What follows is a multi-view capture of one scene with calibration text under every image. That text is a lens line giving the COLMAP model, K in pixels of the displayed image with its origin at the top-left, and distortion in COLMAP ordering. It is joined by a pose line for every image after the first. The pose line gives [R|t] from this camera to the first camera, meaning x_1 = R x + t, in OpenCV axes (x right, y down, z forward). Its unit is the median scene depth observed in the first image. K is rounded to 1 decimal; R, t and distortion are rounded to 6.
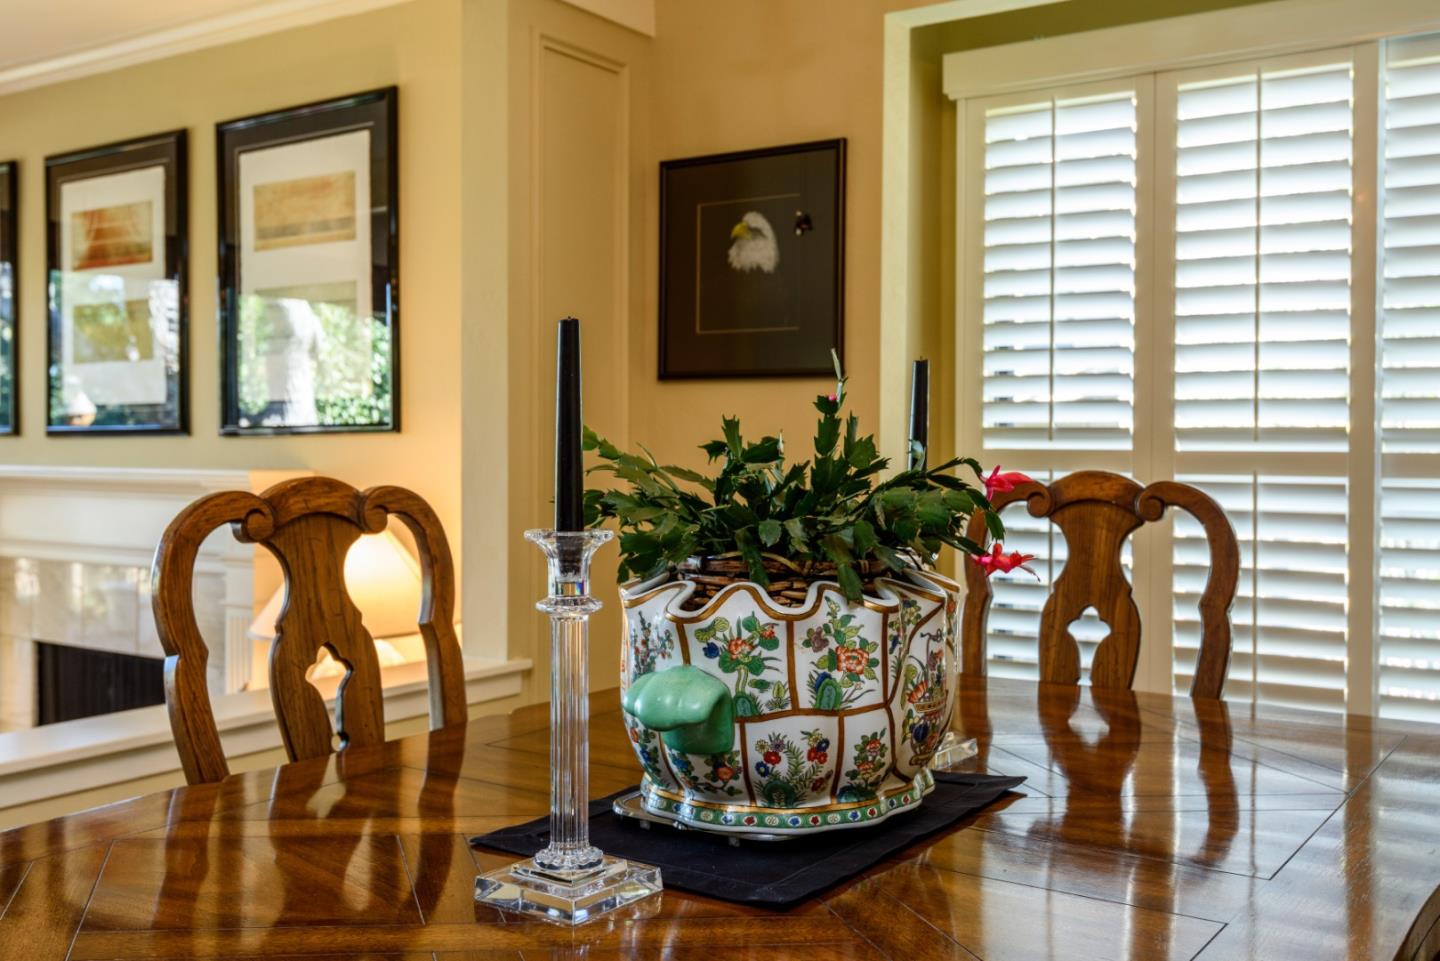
lens RADIAL K [[1429.3, 0, 652.0], [0, 1429.3, 463.4], [0, 0, 1]] dist [0.027913, 0.000000]
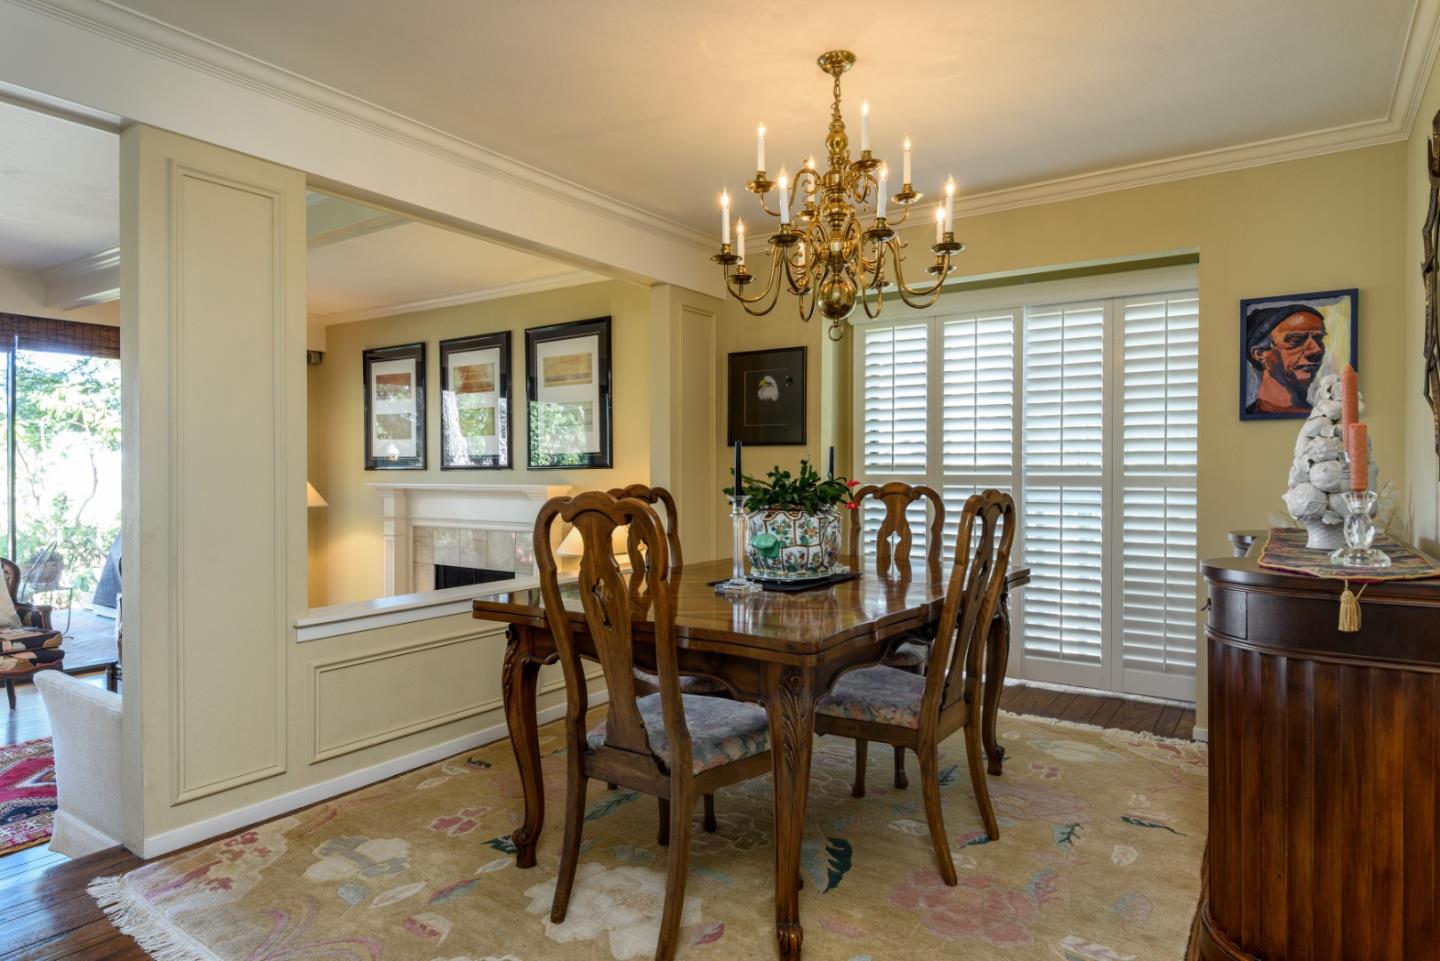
lens RADIAL K [[830.2, 0, 738.2], [0, 830.2, 482.5], [0, 0, 1]] dist [-0.003471, -0.001434]
pose [[0.998470, -0.003260, 0.055207, -0.087920], [0.003298, 0.999994, -0.000602, 0.005712], [-0.055204, 0.000783, 0.998475, -0.599516]]
